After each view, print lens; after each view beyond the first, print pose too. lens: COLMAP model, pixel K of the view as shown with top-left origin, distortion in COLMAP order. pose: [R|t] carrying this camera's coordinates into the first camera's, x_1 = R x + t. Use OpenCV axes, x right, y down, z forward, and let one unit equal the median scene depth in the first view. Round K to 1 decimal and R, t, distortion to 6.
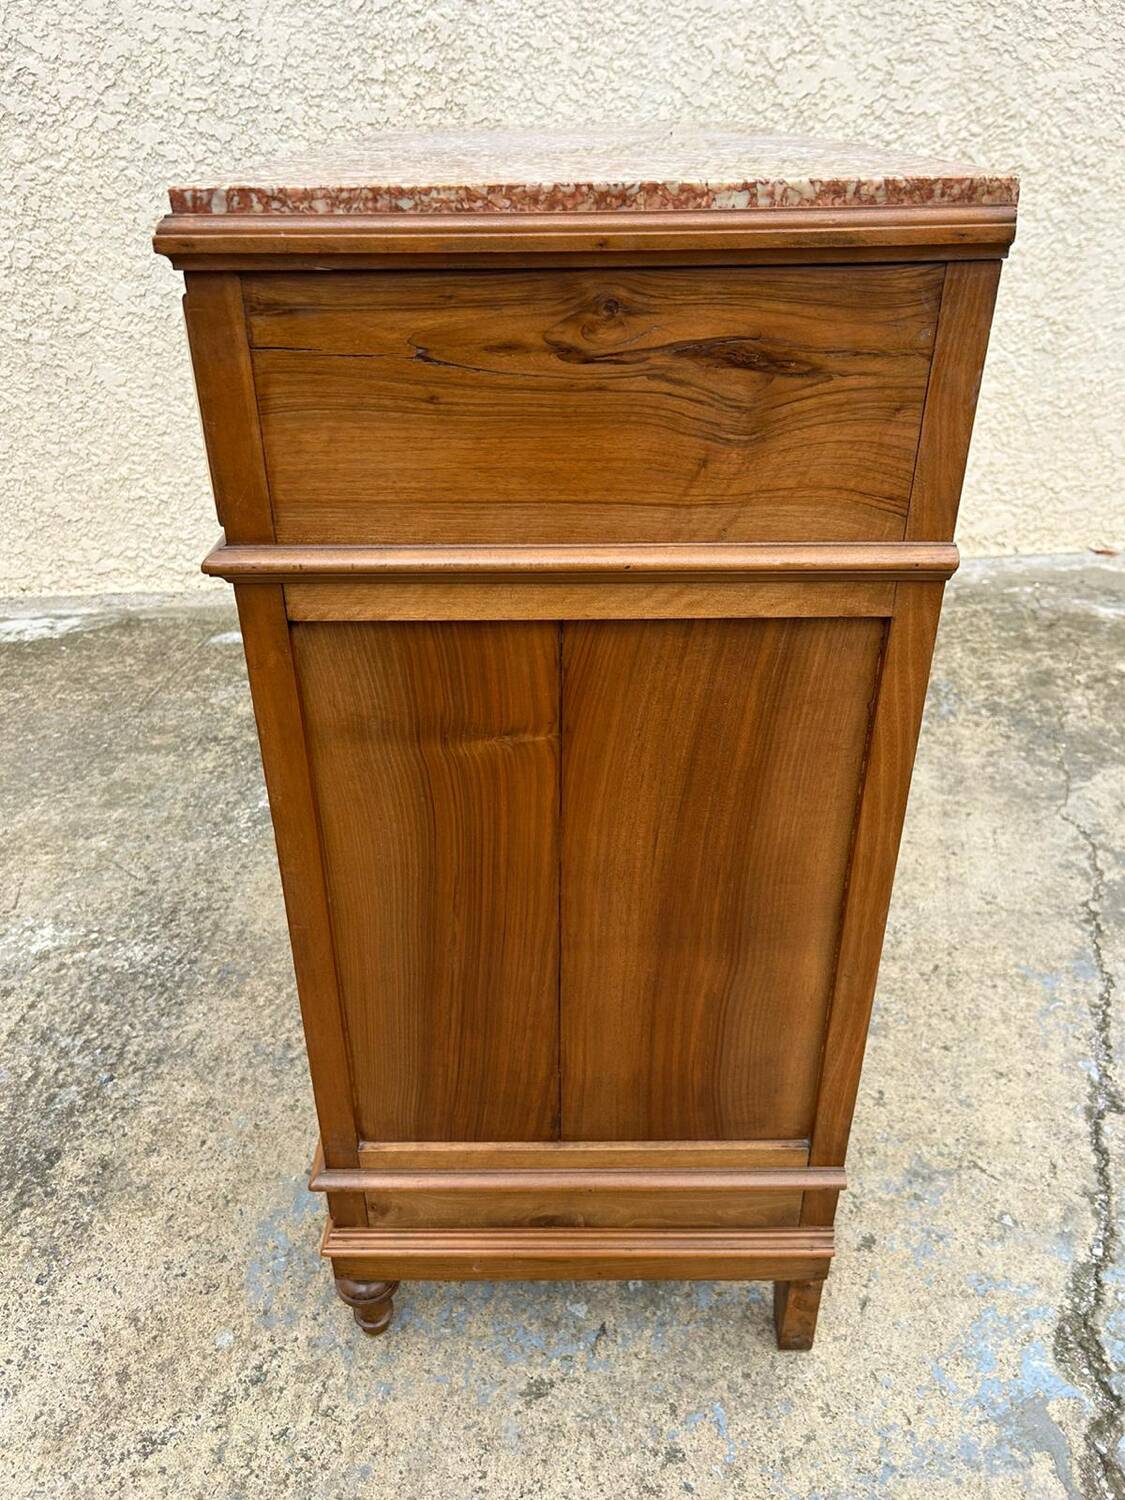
lens RADIAL K [[1129.6, 0, 552.1], [0, 1129.6, 761.6], [0, 0, 1]] dist [0.048340, -0.060901]
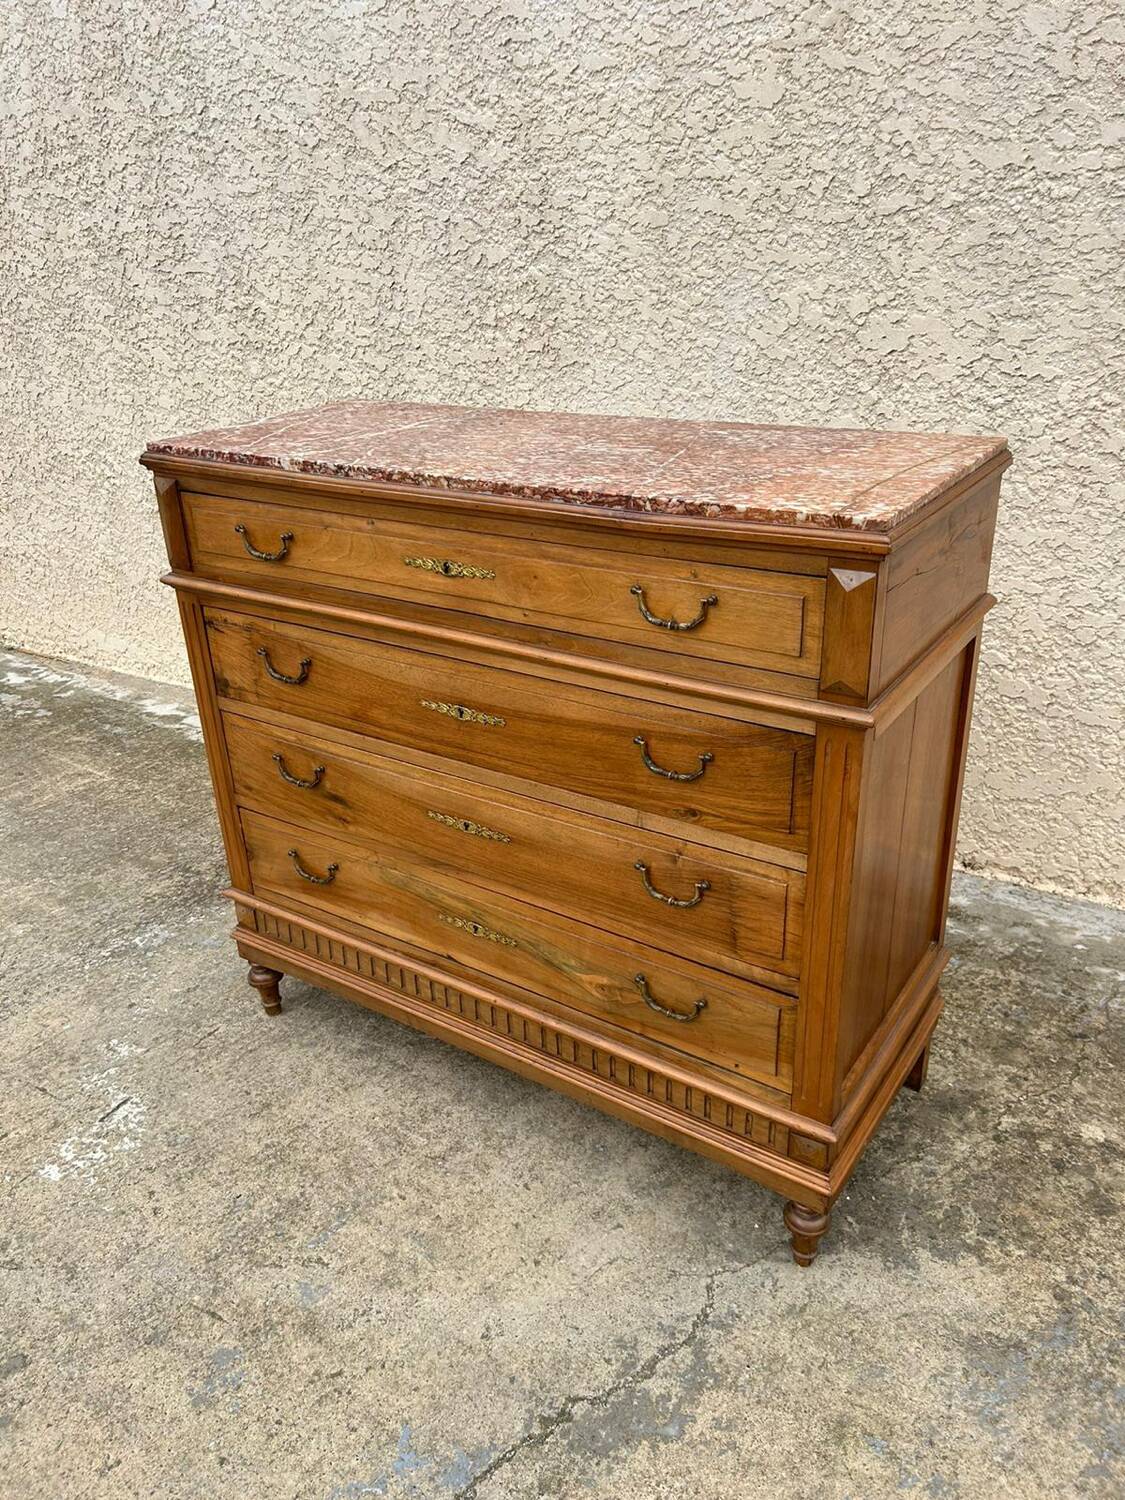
lens RADIAL K [[1129.6, 0, 545.2], [0, 1129.6, 751.9], [0, 0, 1]] dist [0.048340, -0.060901]
pose [[0.806810, 0.233789, -0.542587, 0.573509], [-0.272073, 0.962224, 0.010038, -0.234627], [0.524437, 0.139524, 0.839940, 0.178383]]
